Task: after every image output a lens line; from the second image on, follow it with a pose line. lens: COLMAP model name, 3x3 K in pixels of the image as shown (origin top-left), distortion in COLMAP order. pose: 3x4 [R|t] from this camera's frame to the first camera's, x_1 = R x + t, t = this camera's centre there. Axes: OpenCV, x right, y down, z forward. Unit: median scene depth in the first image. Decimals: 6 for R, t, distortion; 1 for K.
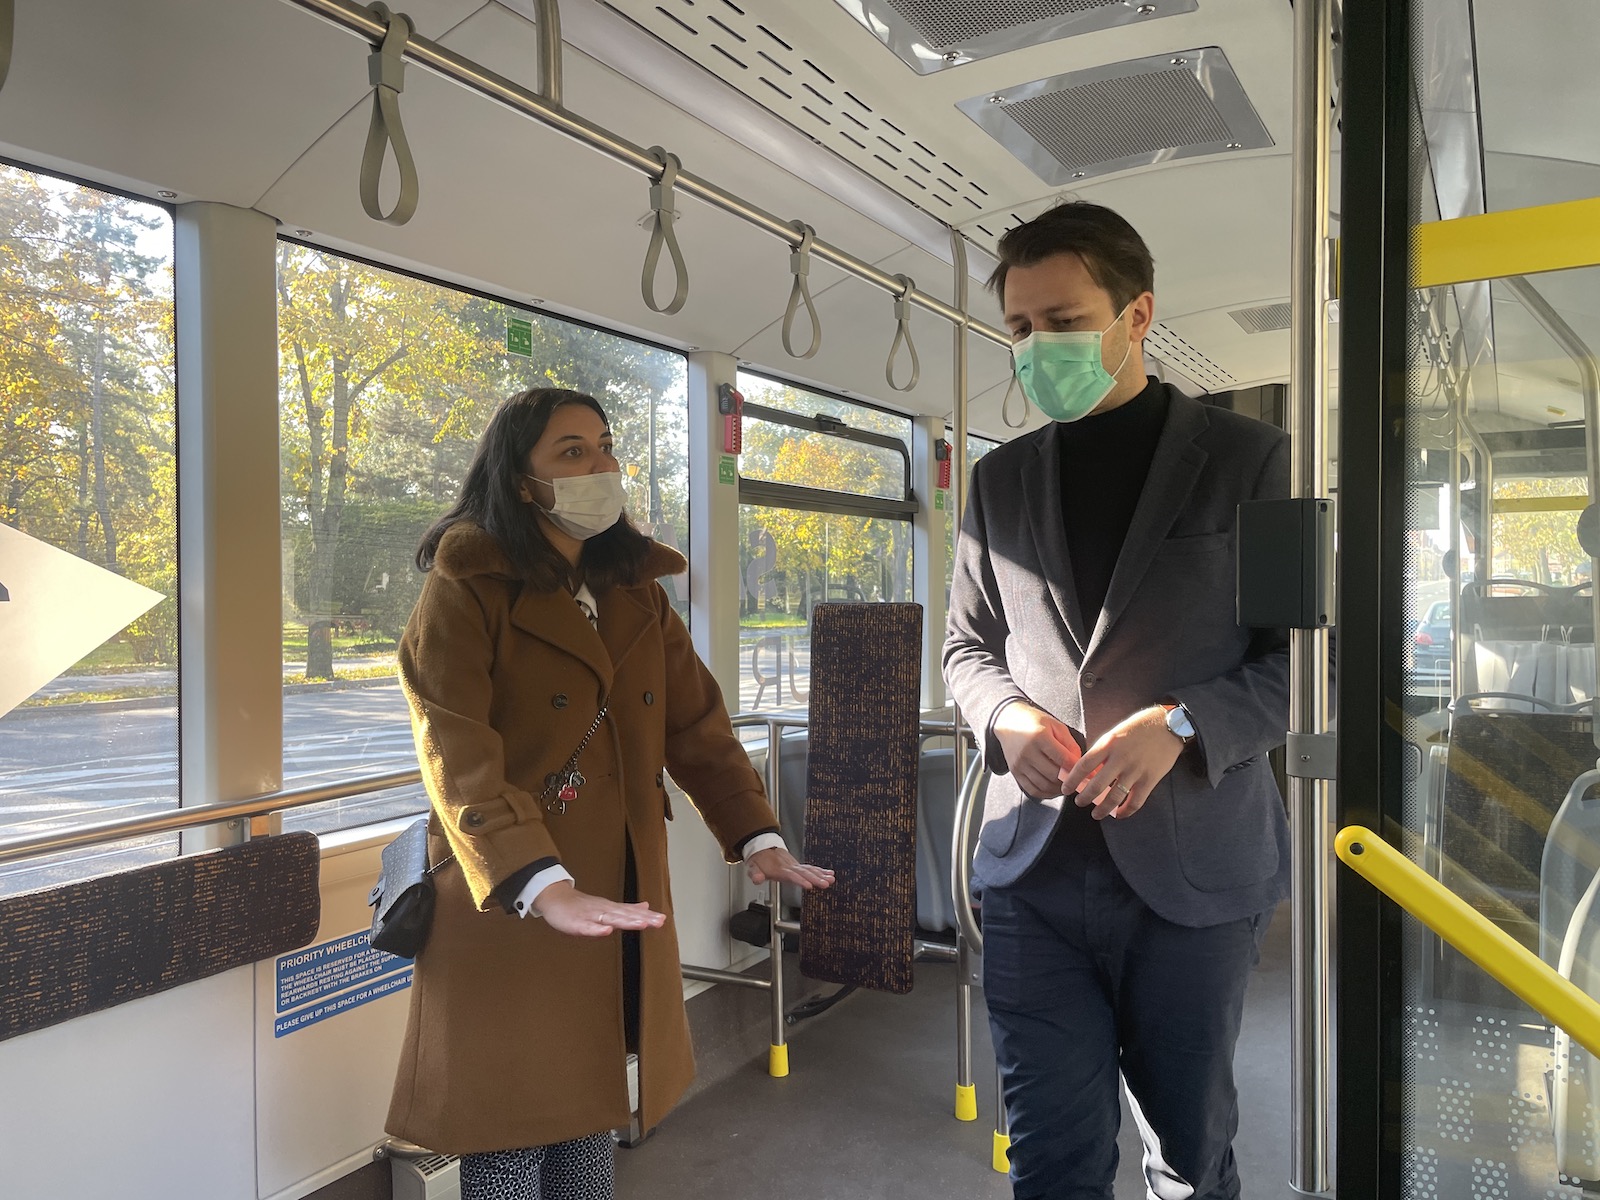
lens RADIAL K [[1212.0, 0, 796.9], [0, 1212.0, 602.3], [0, 0, 1]] dist [0.097424, -0.123319]
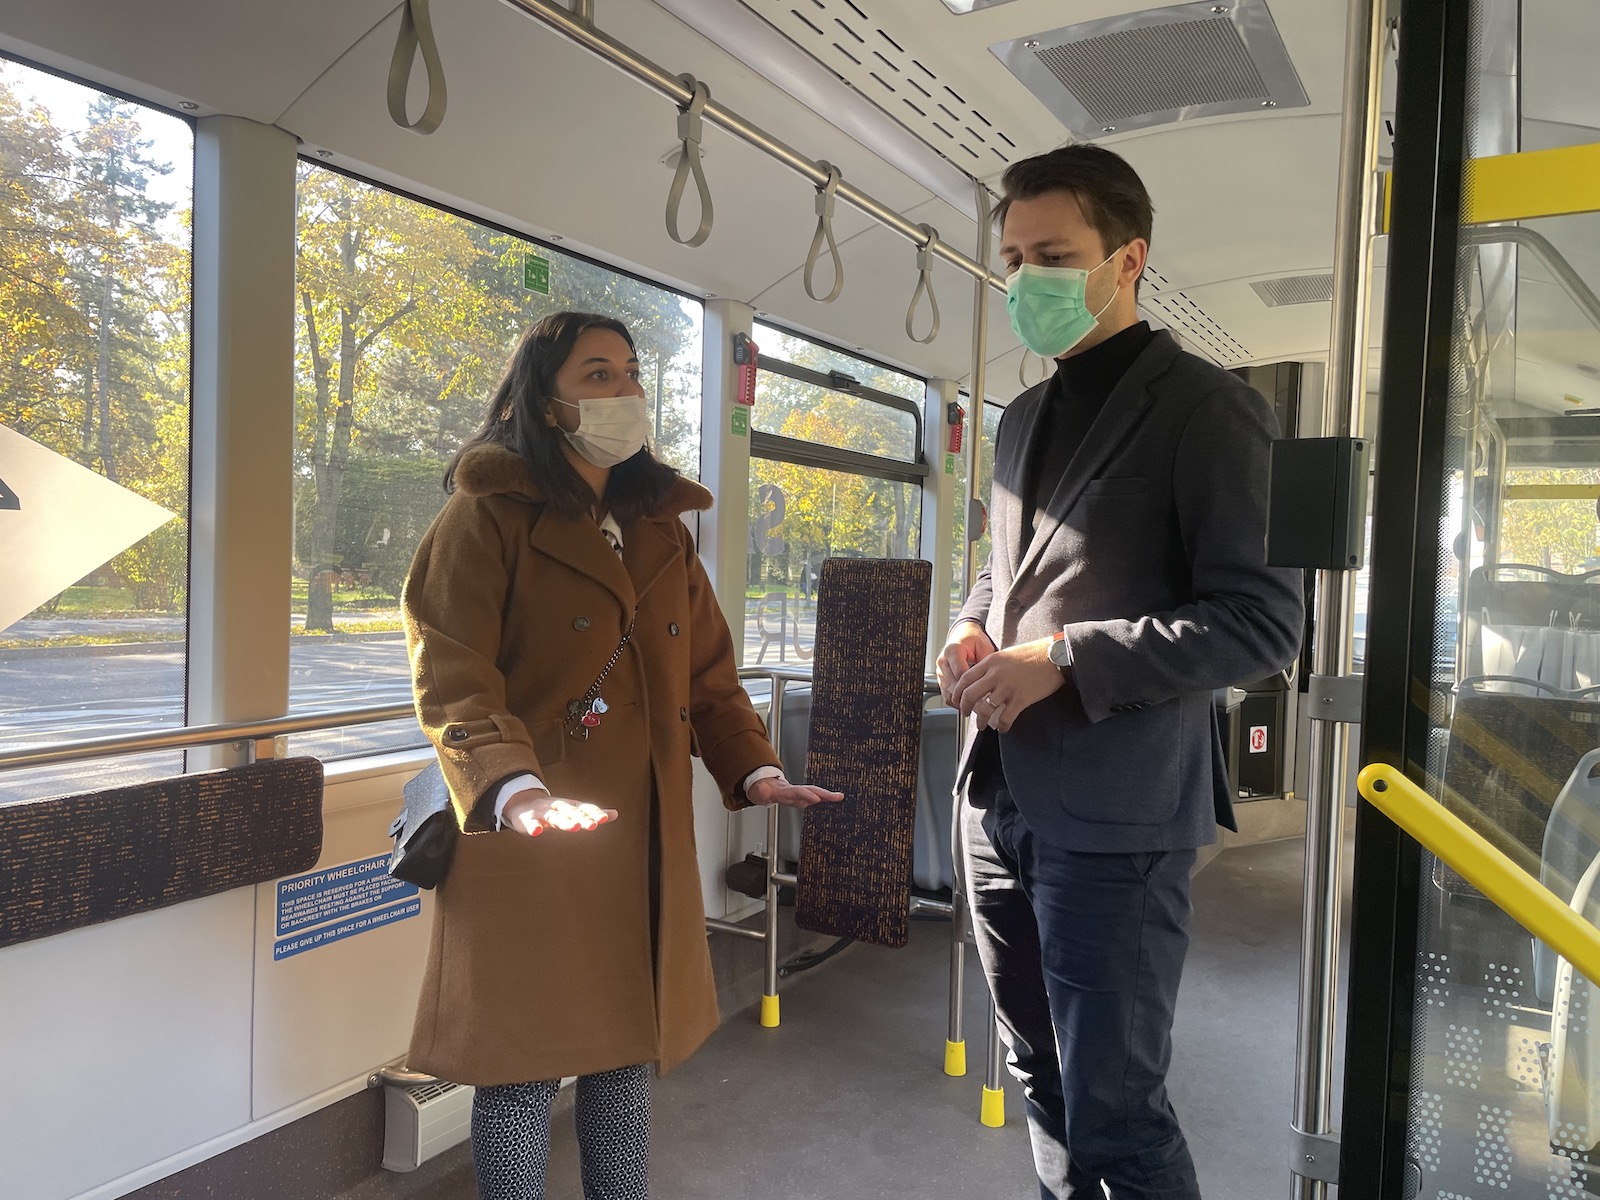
lens RADIAL K [[1210.6, 0, 793.2], [0, 1210.6, 602.3], [0, 0, 1]] dist [0.098443, -0.123037]
pose [[0.999306, 0.037206, -0.001830, -0.005895], [-0.037156, 0.999060, 0.022315, 0.013953], [0.002659, -0.022231, 0.999749, 0.003824]]
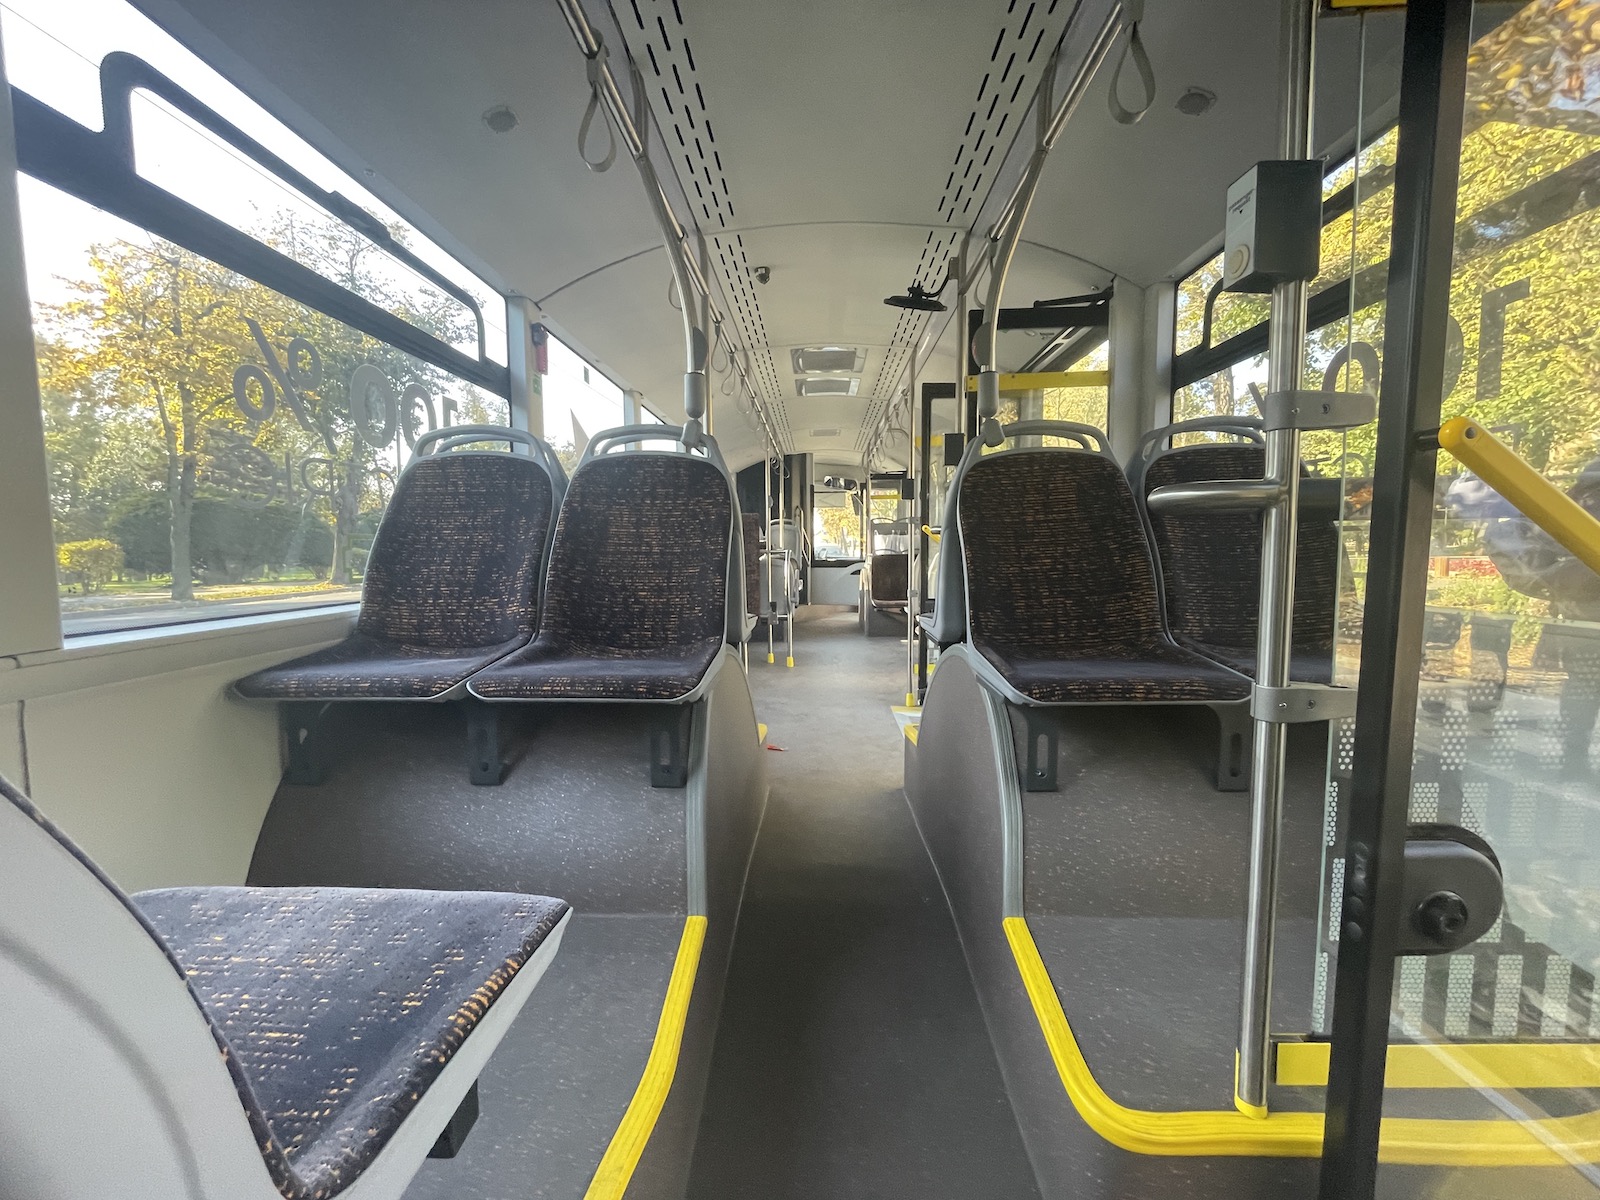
lens RADIAL K [[652.5, 0, 795.4], [0, 652.5, 599.1], [0, 0, 1]] dist [0.001254, 0.000175]
pose [[0.884672, -0.040276, 0.464472, -0.543899], [0.012539, 0.997956, 0.062655, 0.103128], [-0.466046, -0.049605, 0.883369, -0.548074]]
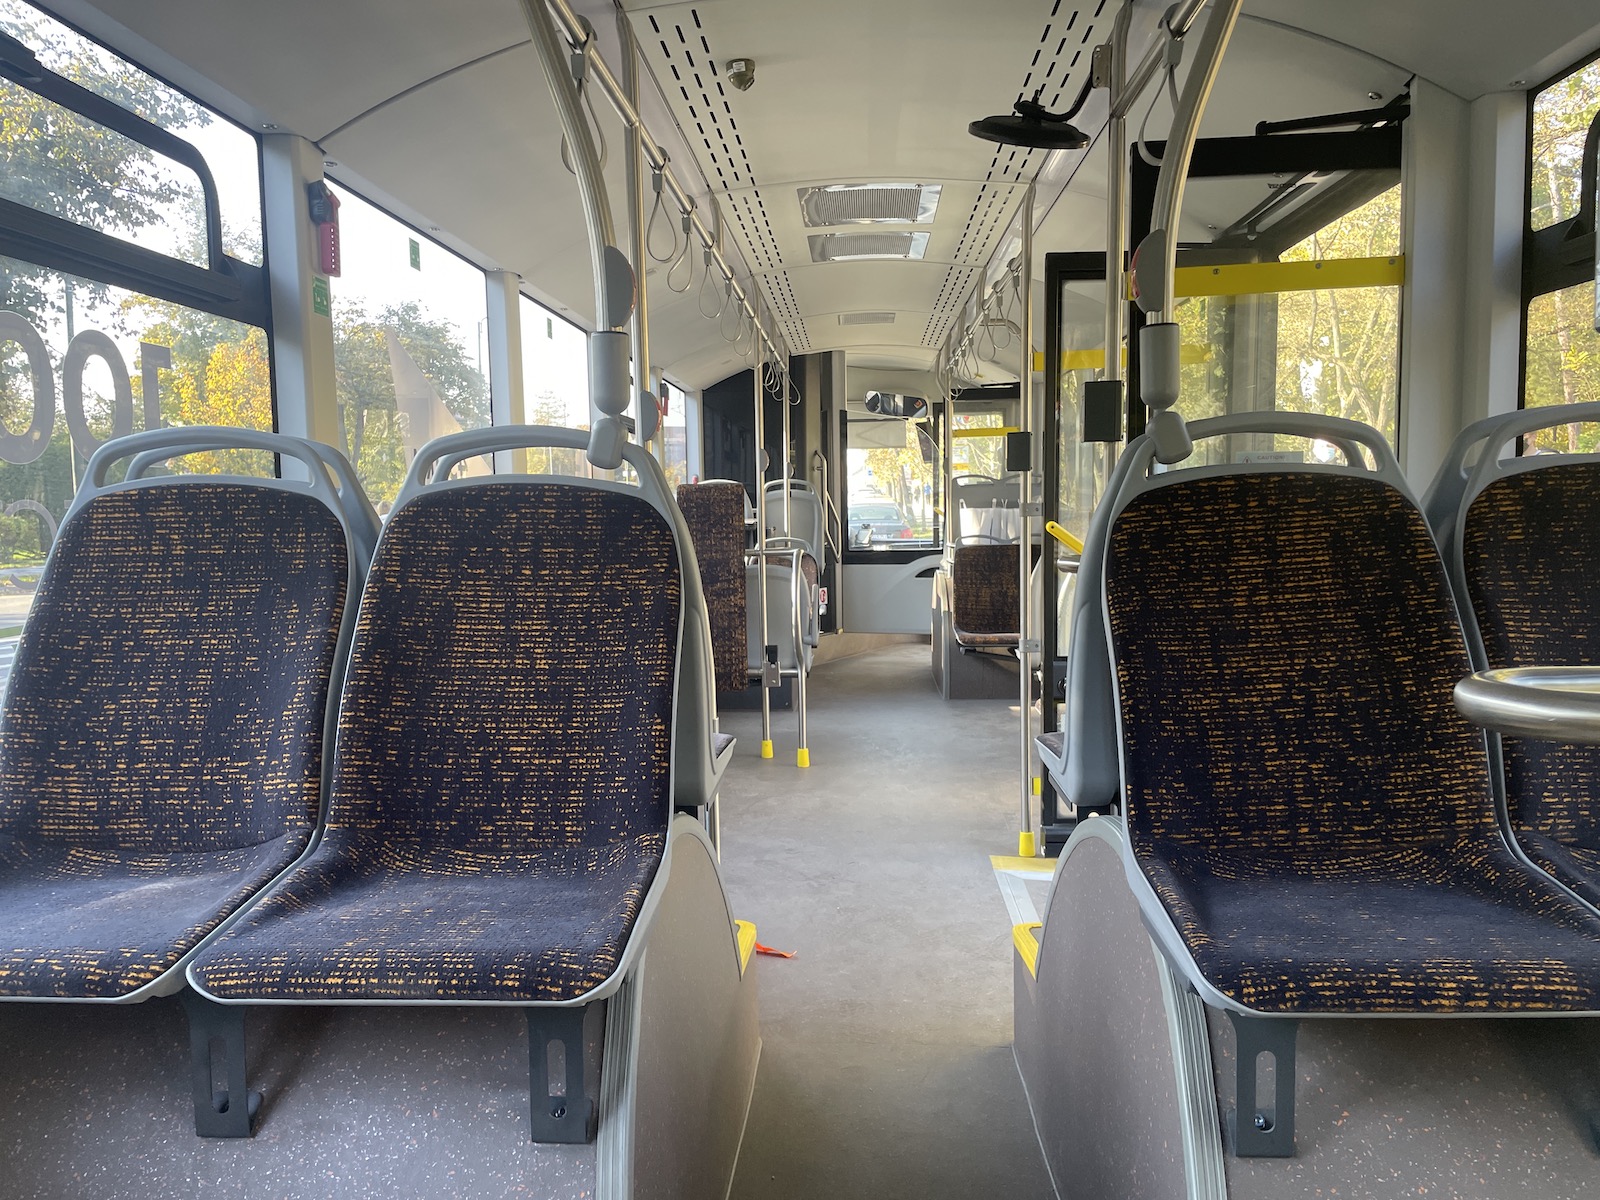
lens RADIAL K [[1210.6, 0, 793.2], [0, 1210.6, 602.3], [0, 0, 1]] dist [0.098443, -0.123037]
pose [[0.893160, -0.051864, 0.446738, -0.536123], [0.022086, 0.997188, 0.071613, 0.041441], [-0.449196, -0.054095, 0.891794, -0.549255]]
